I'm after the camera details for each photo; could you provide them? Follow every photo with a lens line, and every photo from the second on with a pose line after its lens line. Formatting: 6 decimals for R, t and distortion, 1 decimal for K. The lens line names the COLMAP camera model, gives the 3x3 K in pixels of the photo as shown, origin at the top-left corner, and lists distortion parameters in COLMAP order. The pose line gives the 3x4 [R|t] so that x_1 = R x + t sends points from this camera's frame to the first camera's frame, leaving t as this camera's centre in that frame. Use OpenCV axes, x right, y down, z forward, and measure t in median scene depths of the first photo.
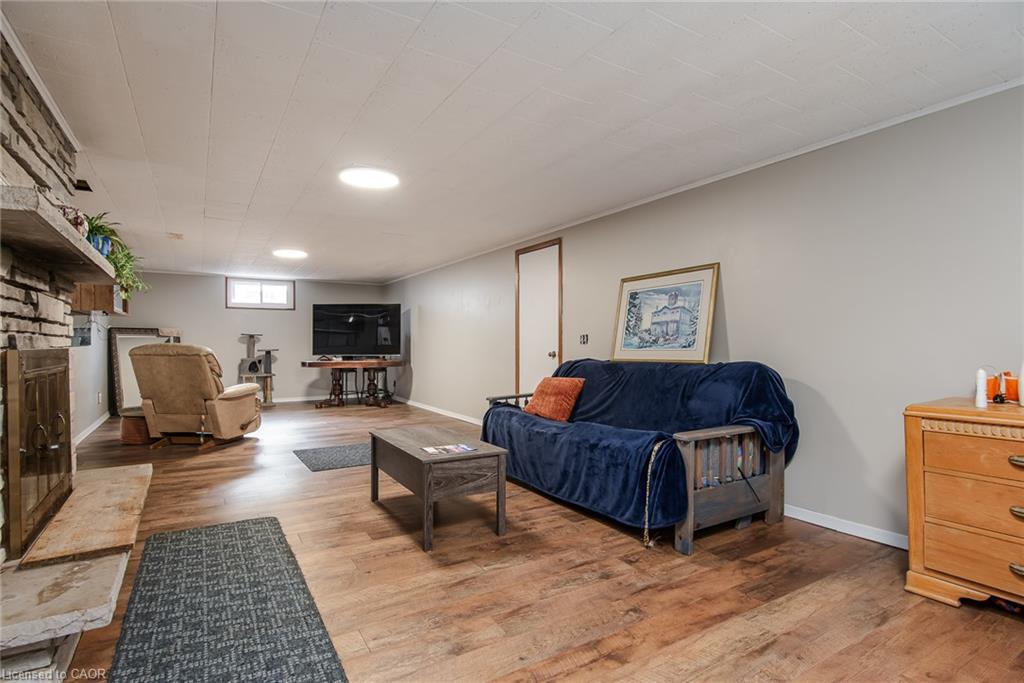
lens RADIAL K [[512.9, 0, 511.4], [0, 512.9, 342.9], [0, 0, 1]] dist [-0.007989, 0.000295]
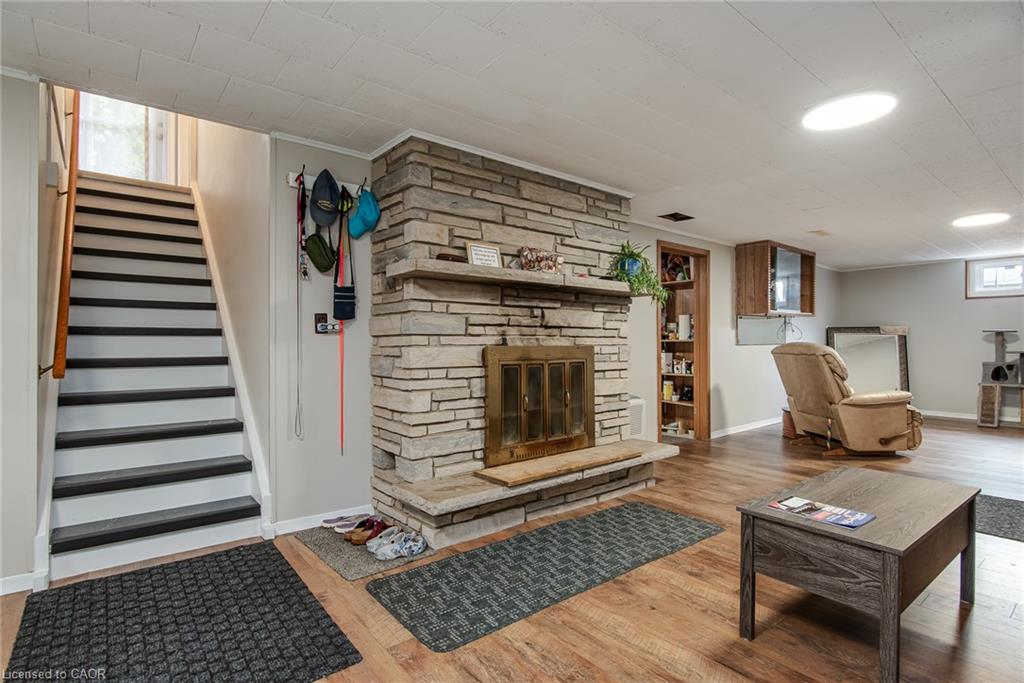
lens RADIAL K [[512.9, 0, 511.0], [0, 512.9, 342.3], [0, 0, 1]] dist [-0.007989, 0.000295]
pose [[0.132023, 0.003016, -0.991242, 0.338914], [-0.001472, 0.999995, 0.002847, -0.001838], [0.991246, 0.001084, 0.132027, 0.403914]]
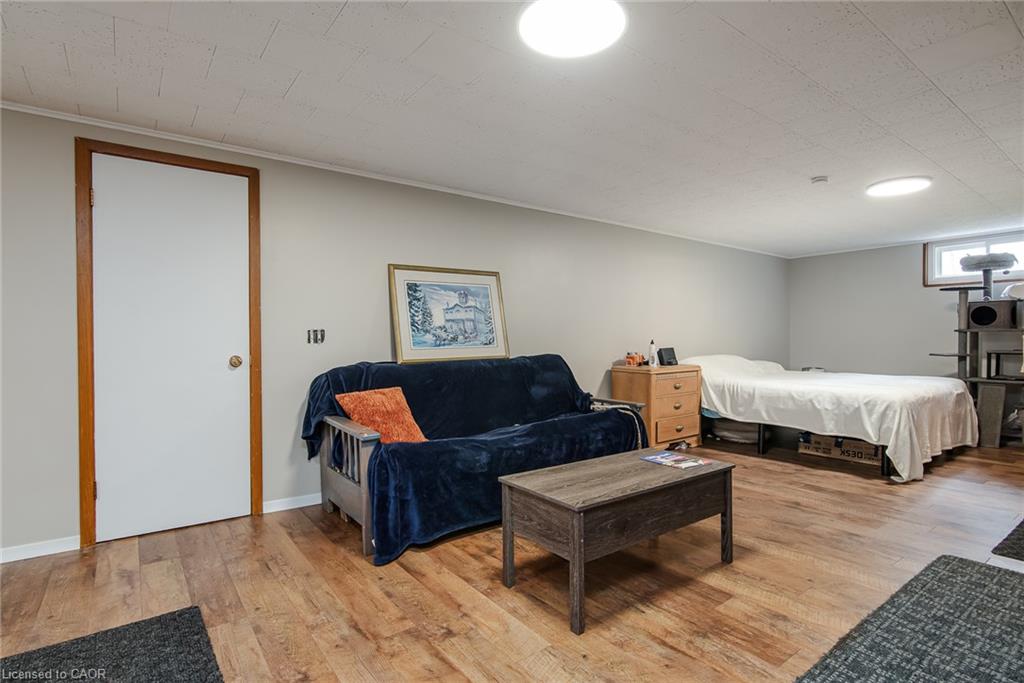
lens RADIAL K [[512.9, 0, 508.3], [0, 512.9, 343.7], [0, 0, 1]] dist [-0.007989, 0.000295]
pose [[-0.092686, -0.006499, 0.995674, -0.726969], [0.005468, 0.999960, 0.007036, -0.000348], [-0.995680, 0.006097, -0.092646, 1.023071]]
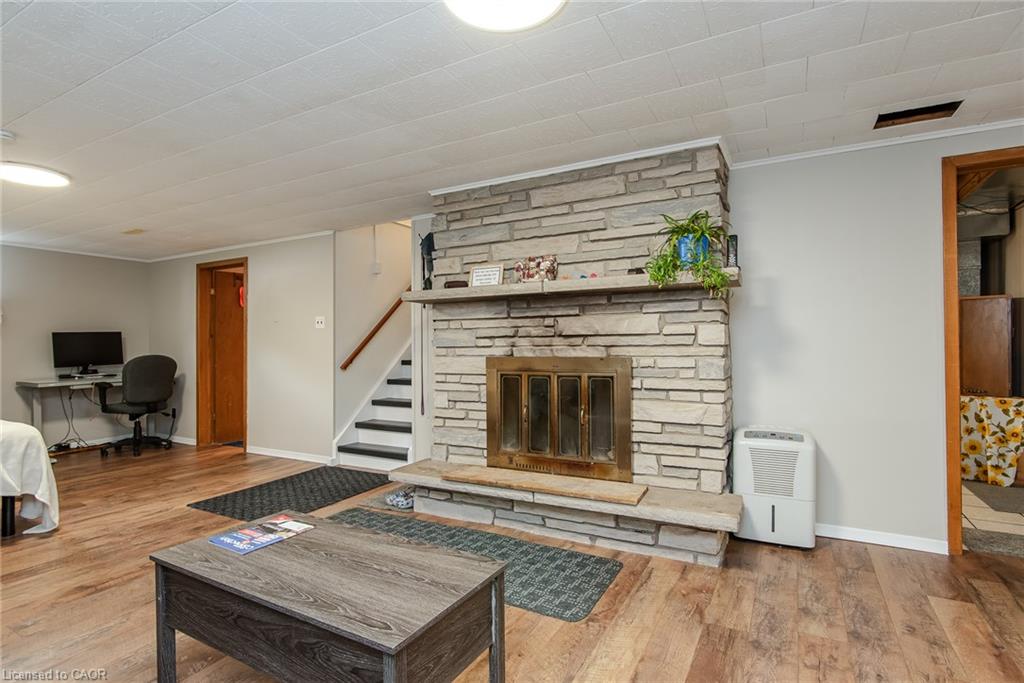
lens RADIAL K [[512.9, 0, 511.5], [0, 512.9, 343.5], [0, 0, 1]] dist [-0.007989, 0.000295]
pose [[-0.867641, 0.009289, -0.497105, -0.056611], [0.012102, 0.999924, -0.002437, -0.013653], [0.497045, -0.008130, -0.867687, 1.266775]]
